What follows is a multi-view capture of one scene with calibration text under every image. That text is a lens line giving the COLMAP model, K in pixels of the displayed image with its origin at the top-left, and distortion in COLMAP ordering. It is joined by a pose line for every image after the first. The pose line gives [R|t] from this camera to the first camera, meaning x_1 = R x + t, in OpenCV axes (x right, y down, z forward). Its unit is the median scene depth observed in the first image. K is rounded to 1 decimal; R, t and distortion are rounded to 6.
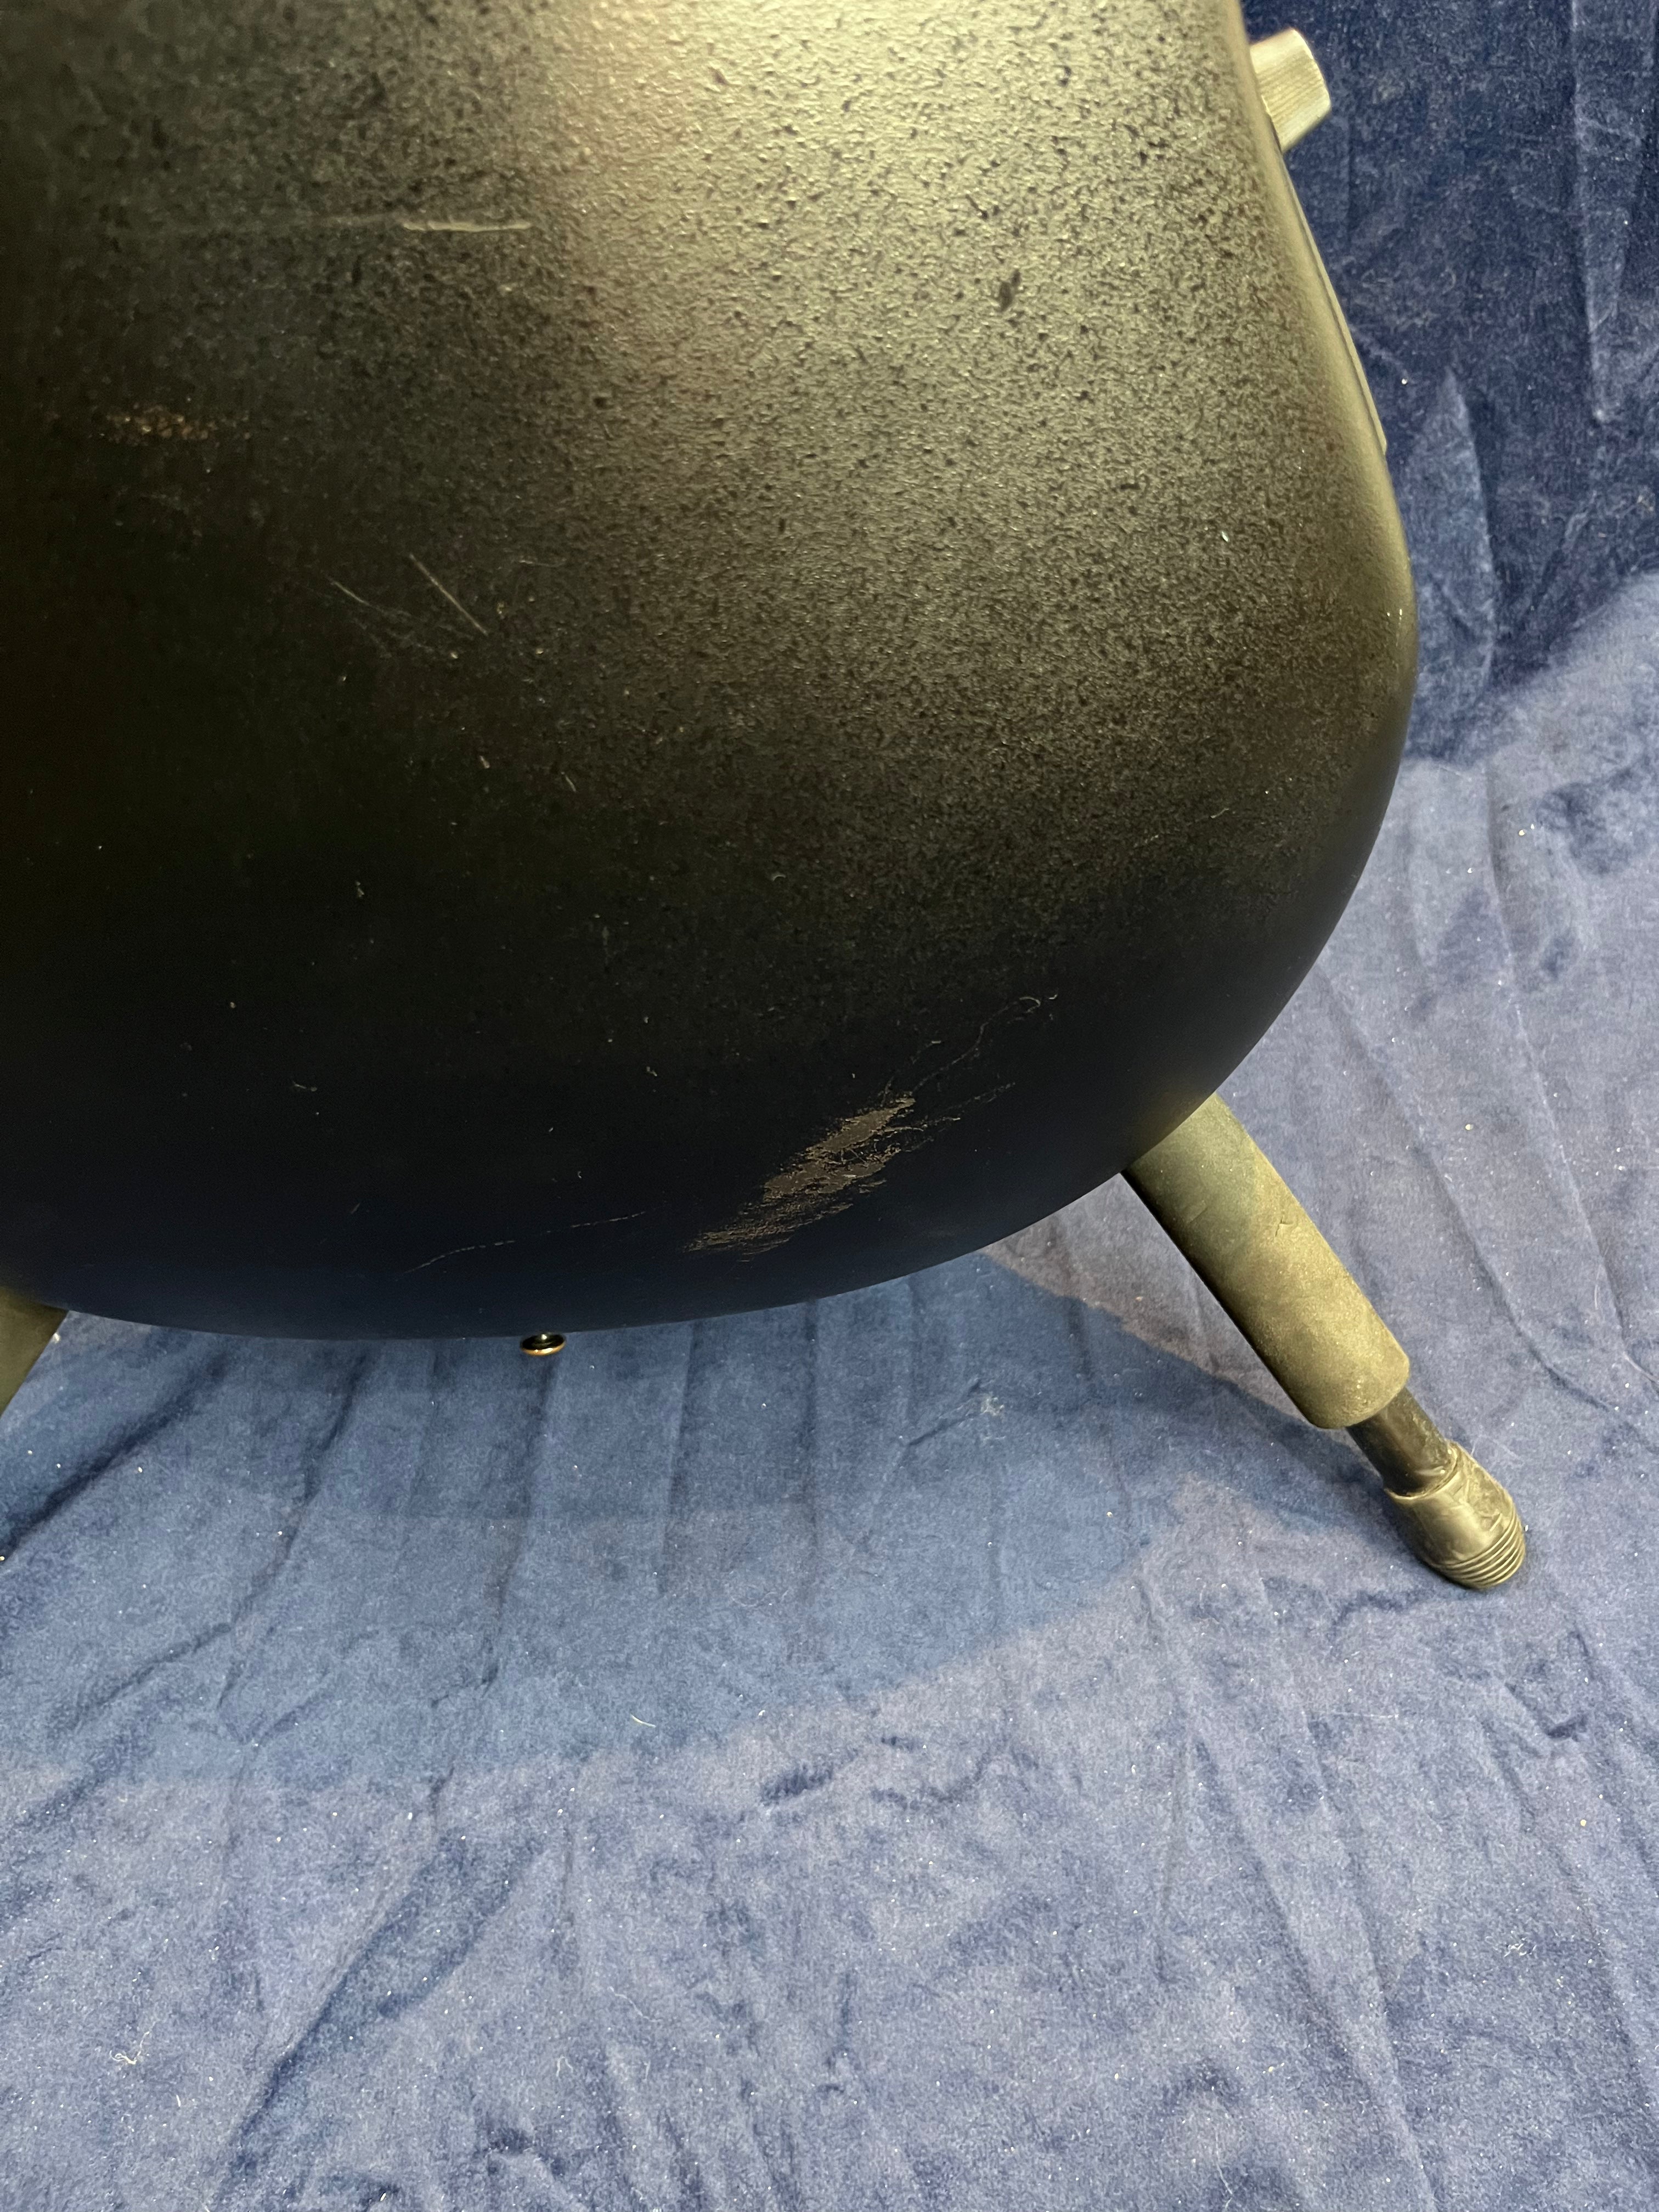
lens RADIAL K [[1711.1, 0, 859.2], [0, 1711.1, 1119.5], [0, 0, 1]] dist [0.053408, -0.088790]
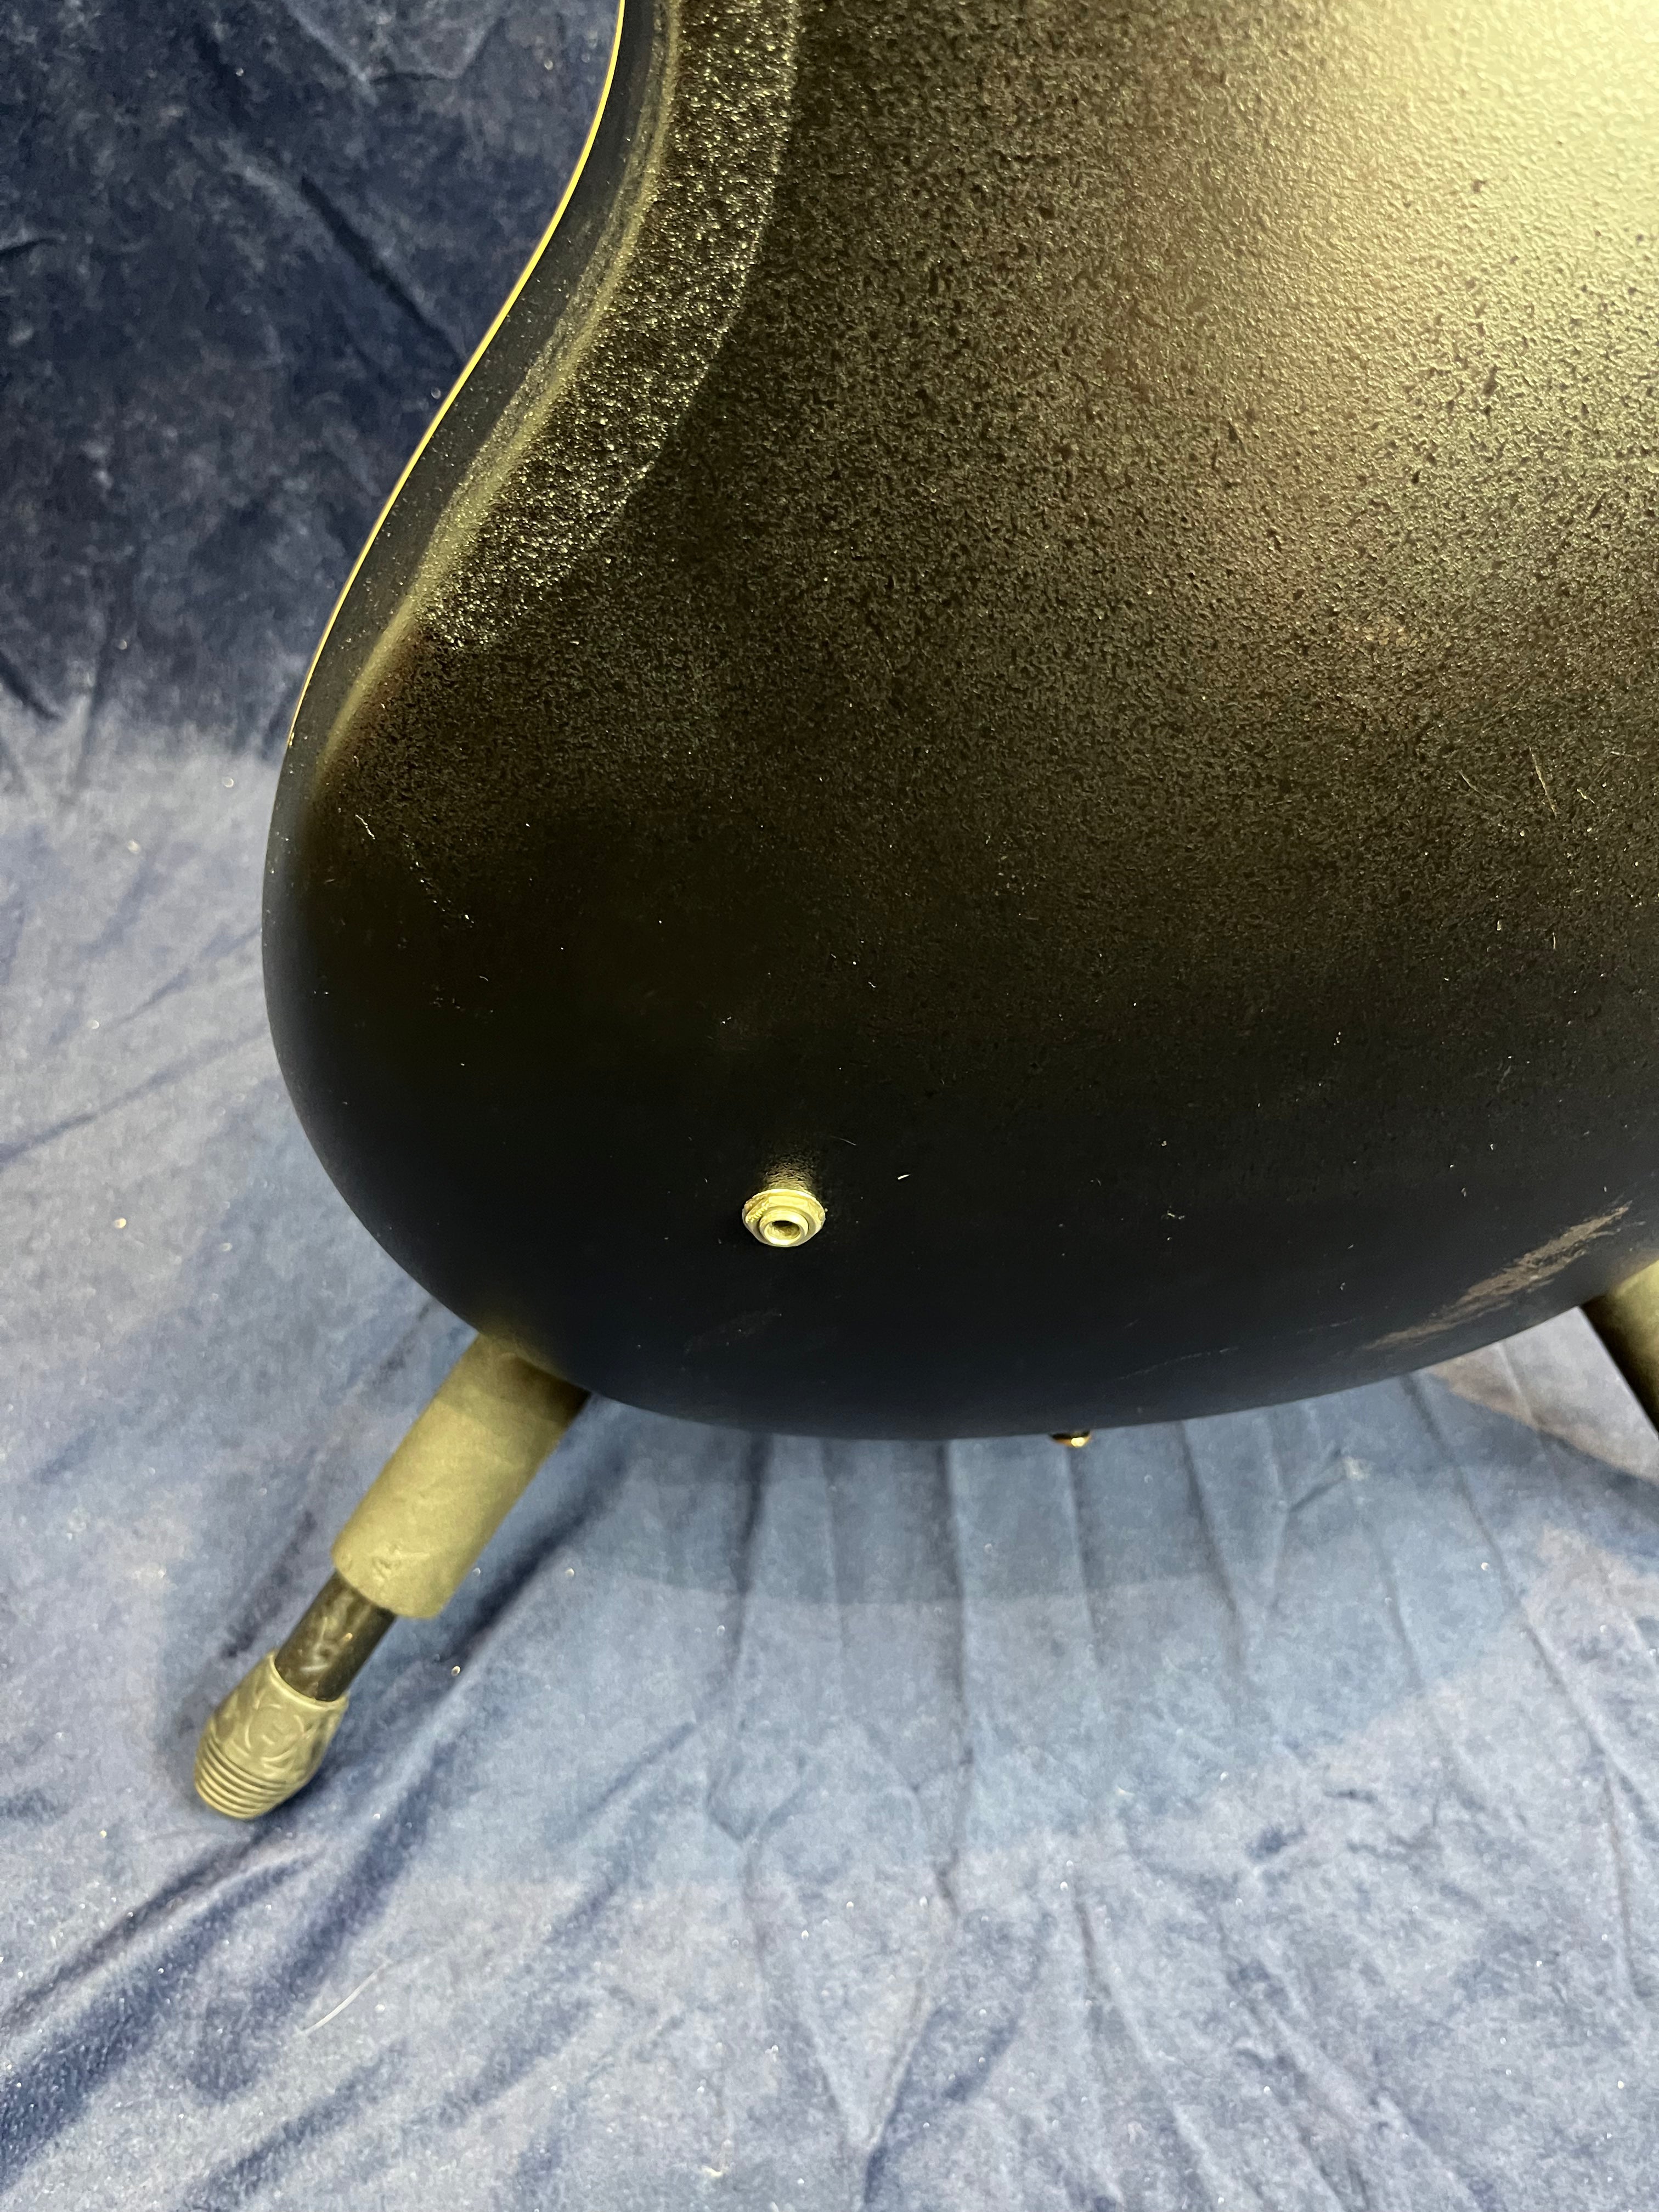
lens RADIAL K [[1711.1, 0, 838.2], [0, 1711.1, 1130.9], [0, 0, 1]] dist [0.053408, -0.088790]
pose [[0.990154, -0.017667, 0.138861, -0.407982], [0.019261, 0.999763, -0.010141, -0.039366], [-0.138649, 0.012716, 0.990260, -0.009233]]
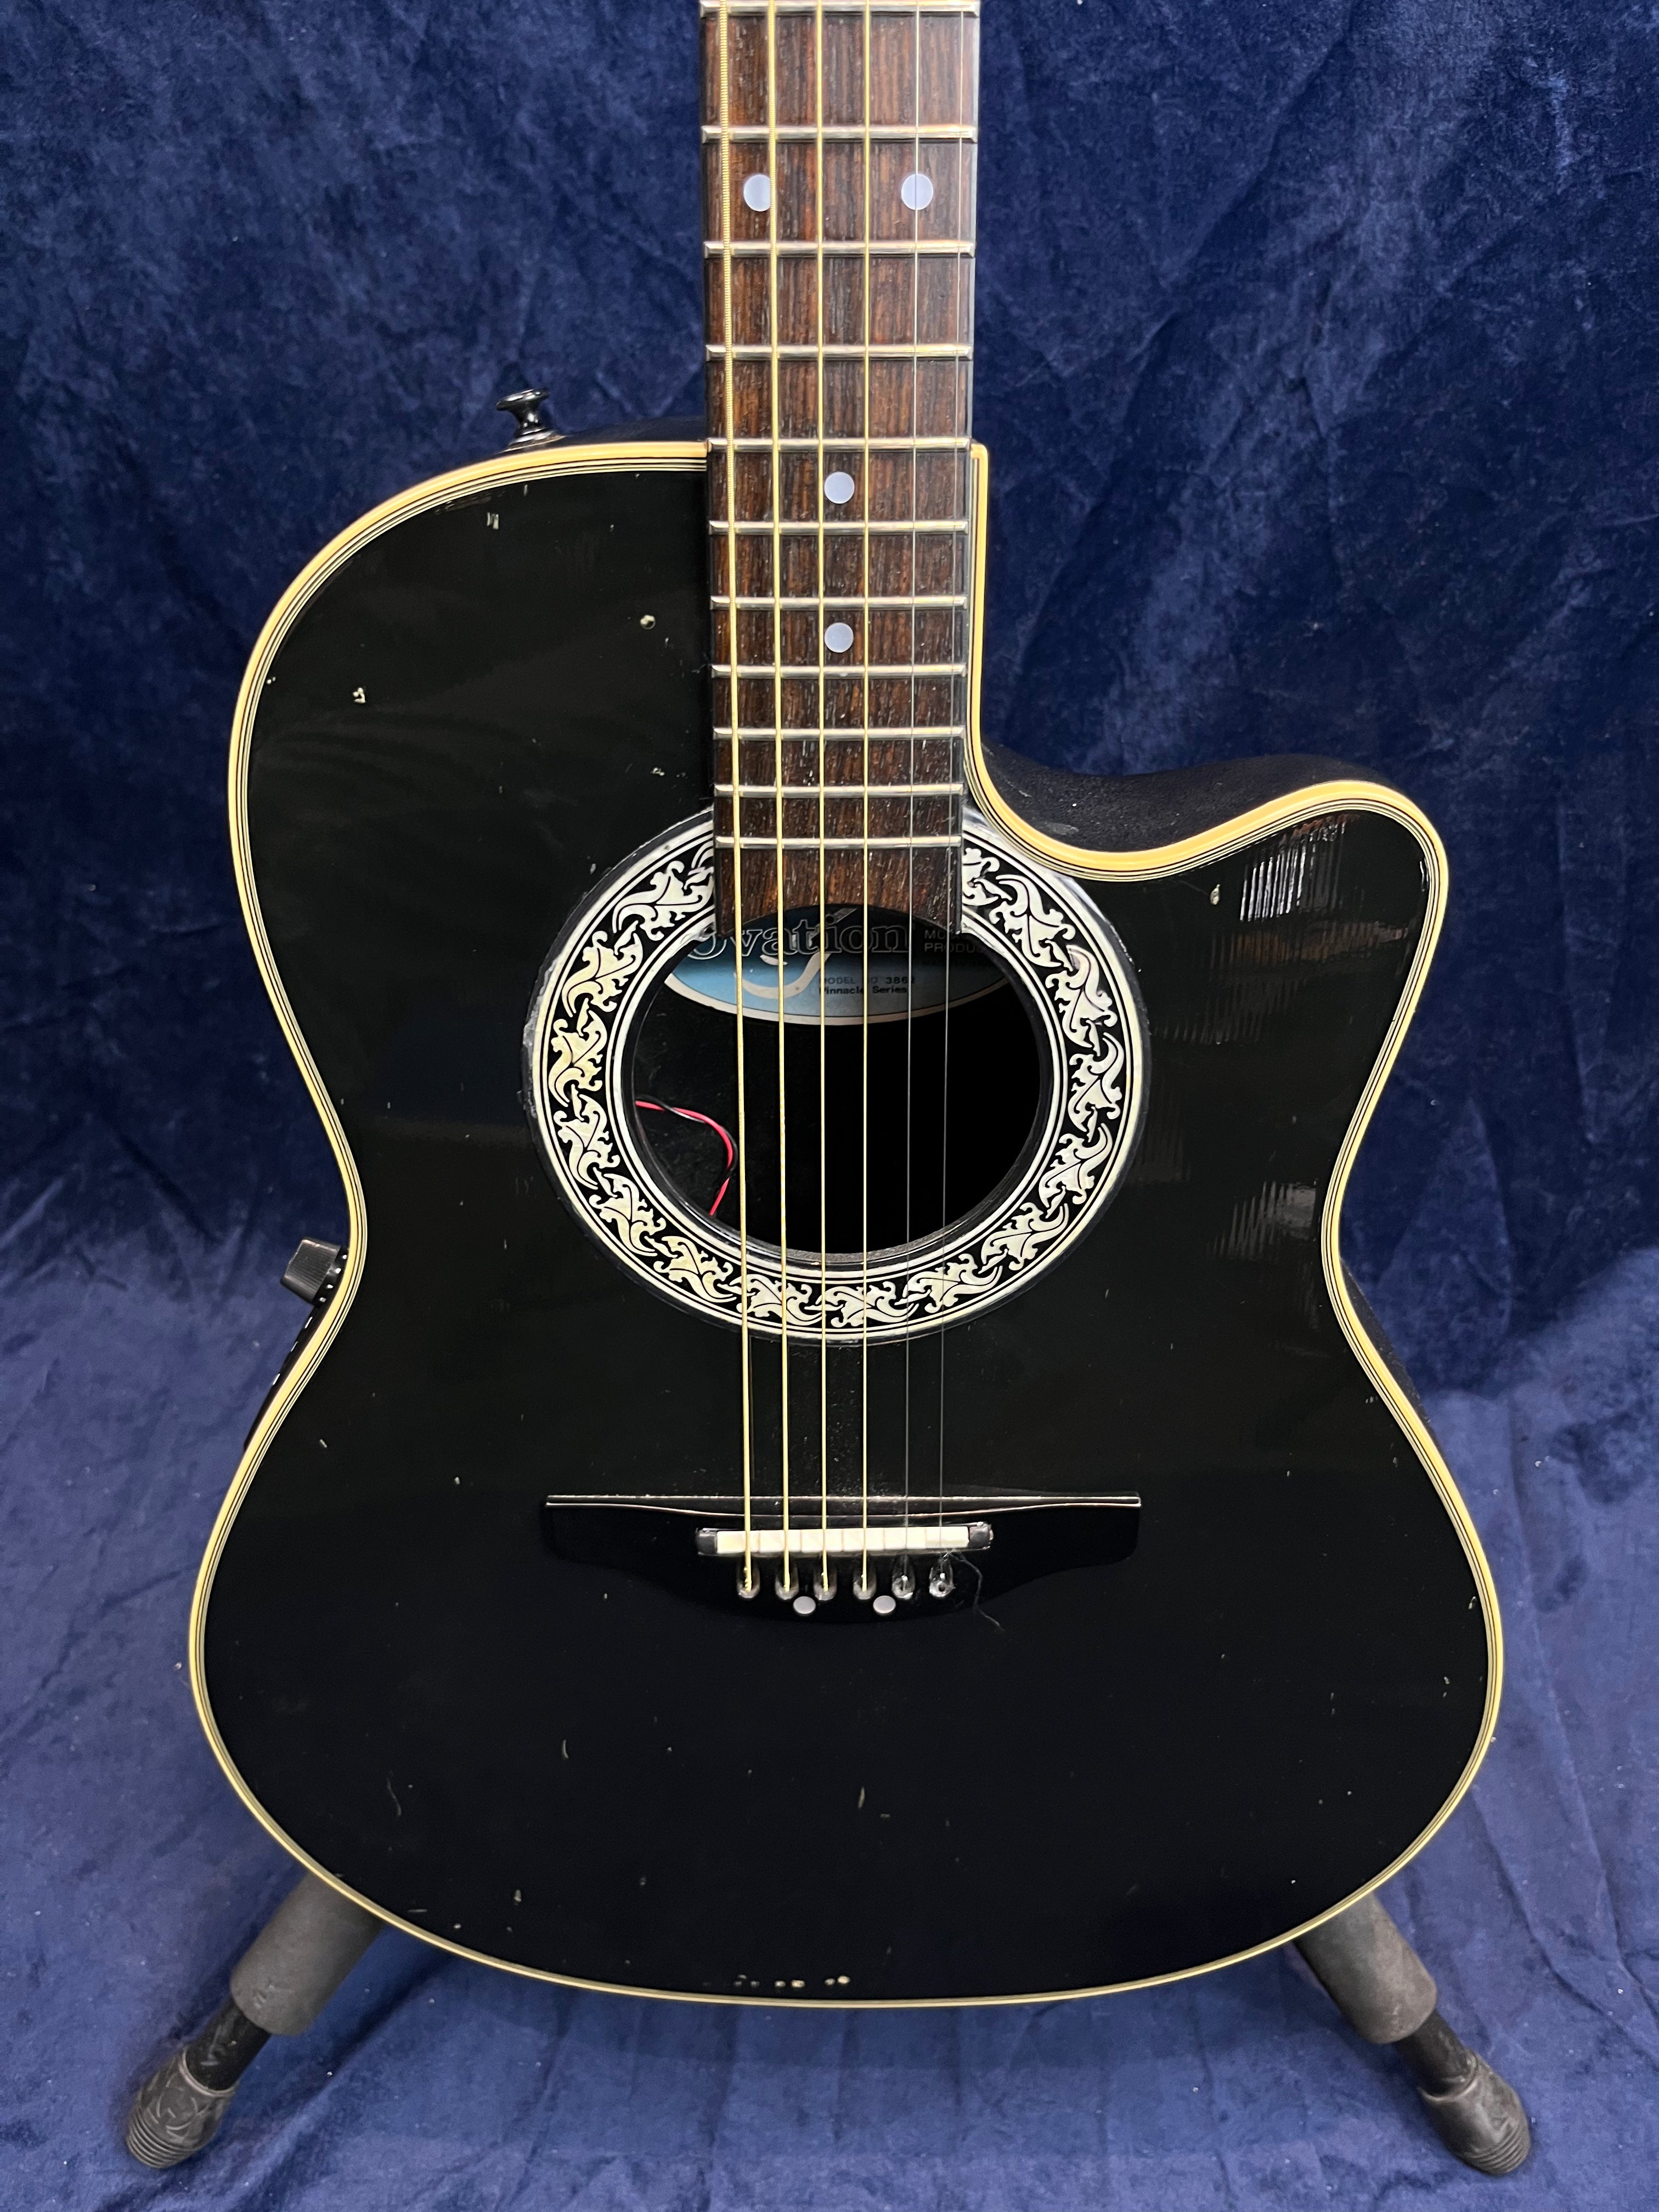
lens RADIAL K [[1711.1, 0, 827.6], [0, 1711.1, 1120.3], [0, 0, 1]] dist [0.053408, -0.088790]
pose [[0.997579, 0.035361, -0.059886, -0.071755], [-0.044645, 0.985851, -0.161572, -0.255226], [0.053325, 0.163855, 0.985042, -0.366750]]
